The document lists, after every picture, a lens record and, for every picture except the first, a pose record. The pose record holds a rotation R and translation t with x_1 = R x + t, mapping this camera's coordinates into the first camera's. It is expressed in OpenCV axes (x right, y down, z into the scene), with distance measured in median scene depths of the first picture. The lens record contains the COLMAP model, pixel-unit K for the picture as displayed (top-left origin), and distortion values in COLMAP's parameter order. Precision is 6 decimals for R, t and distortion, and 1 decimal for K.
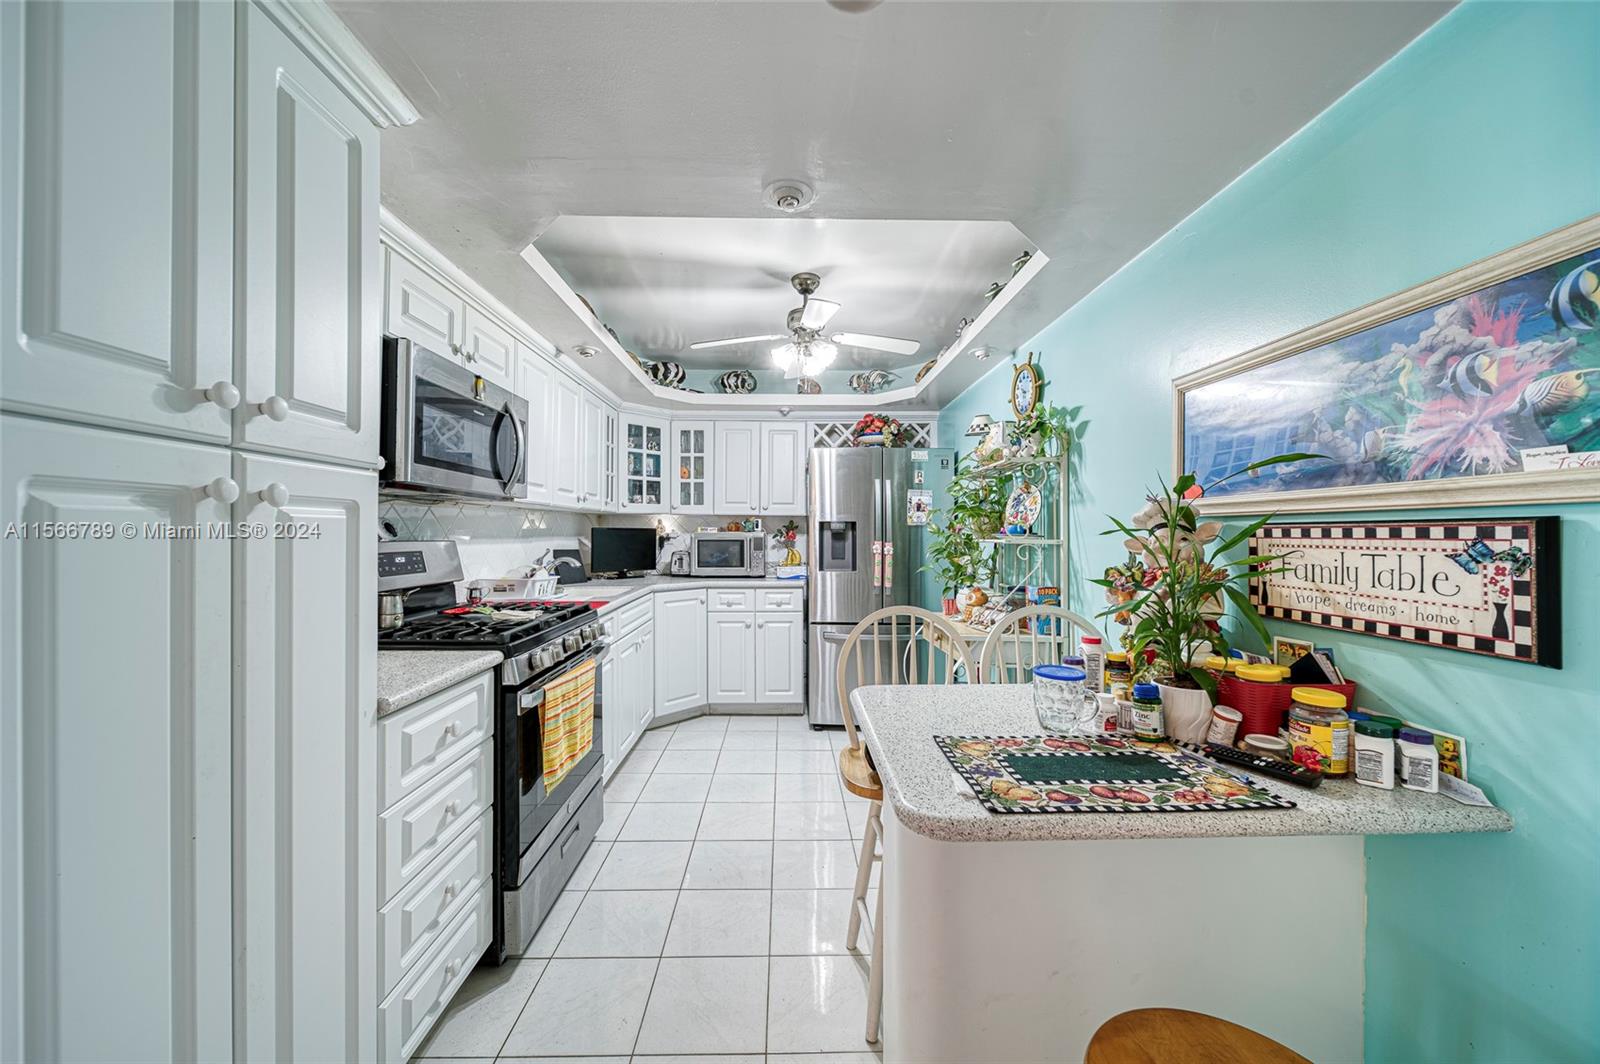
lens RADIAL K [[583.0, 0, 800.0], [0, 583.0, 532.0], [0, 0, 1]] dist [-0.000078, -0.000194]
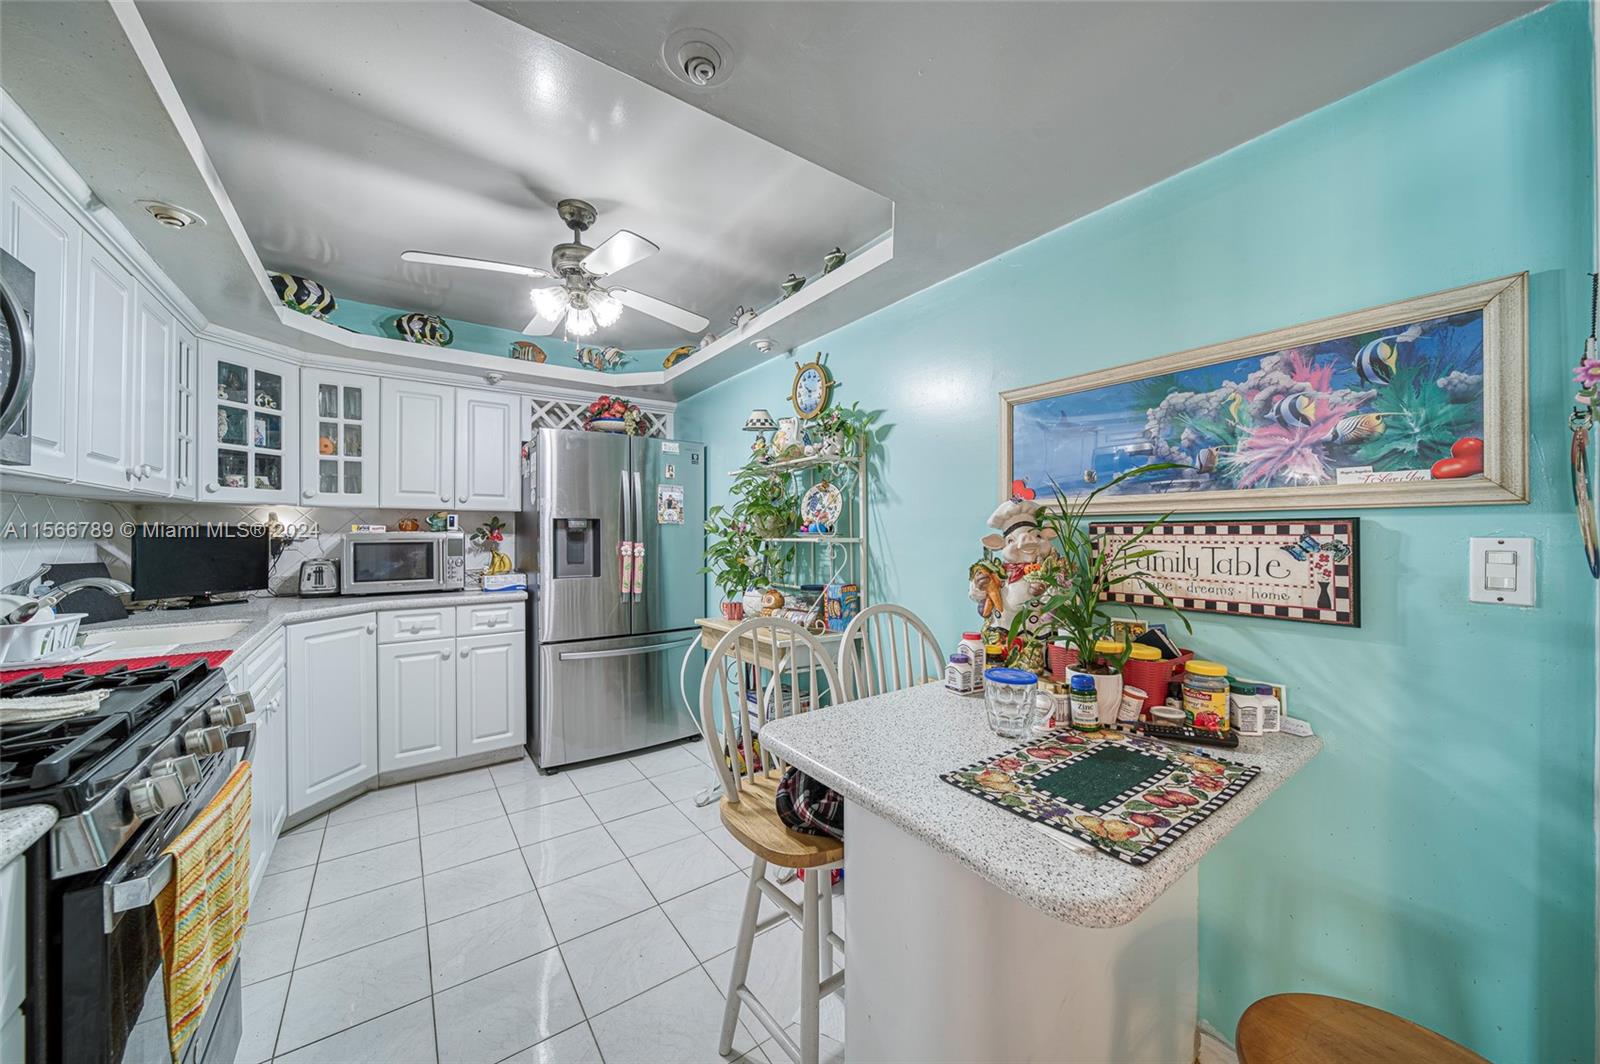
lens RADIAL K [[567.0, 0, 803.7], [0, 567.0, 530.1], [0, 0, 1]] dist [0.000216, -0.000446]
pose [[0.825321, -0.001847, 0.564660, -0.124362], [0.002818, 0.999996, -0.000849, 0.000041], [-0.564656, 0.002291, 0.825323, 0.142997]]
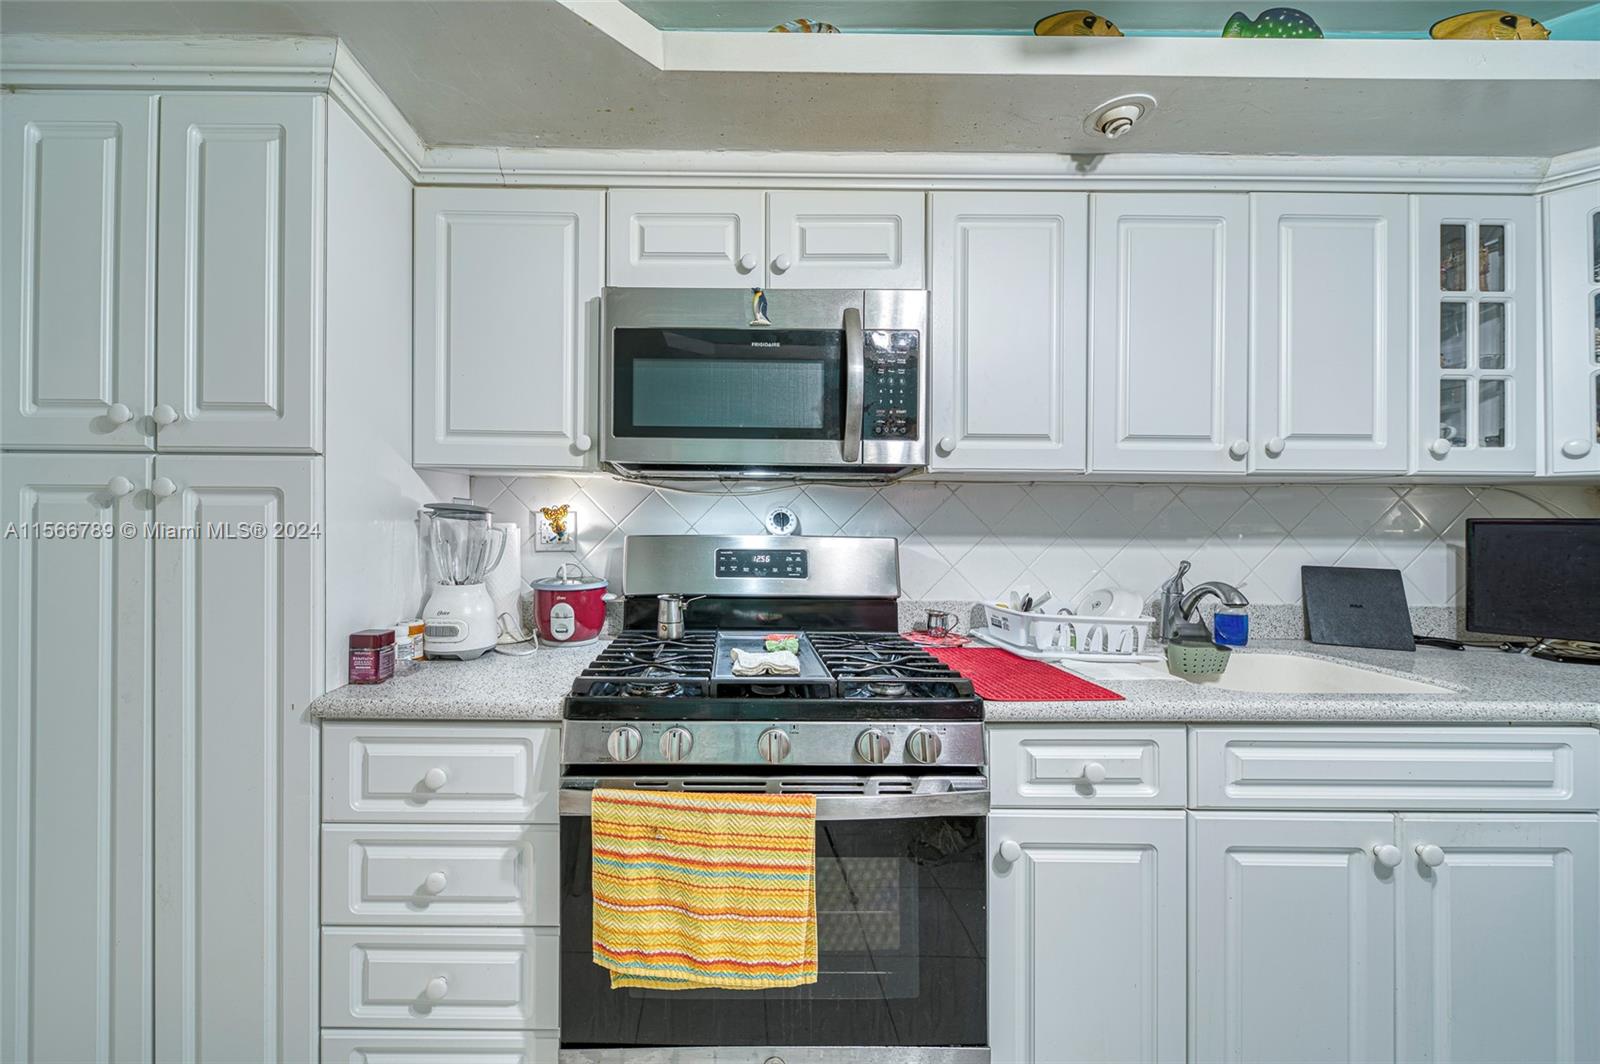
lens RADIAL K [[596.0, 0, 745.7], [0, 596.0, 522.2], [0, 0, 1]] dist [-0.000664, -0.000299]
pose [[-0.025896, -0.005930, -0.999647, 0.068768], [-0.008521, 0.999947, -0.005711, 0.001115], [0.999628, 0.008370, -0.025945, 0.537344]]
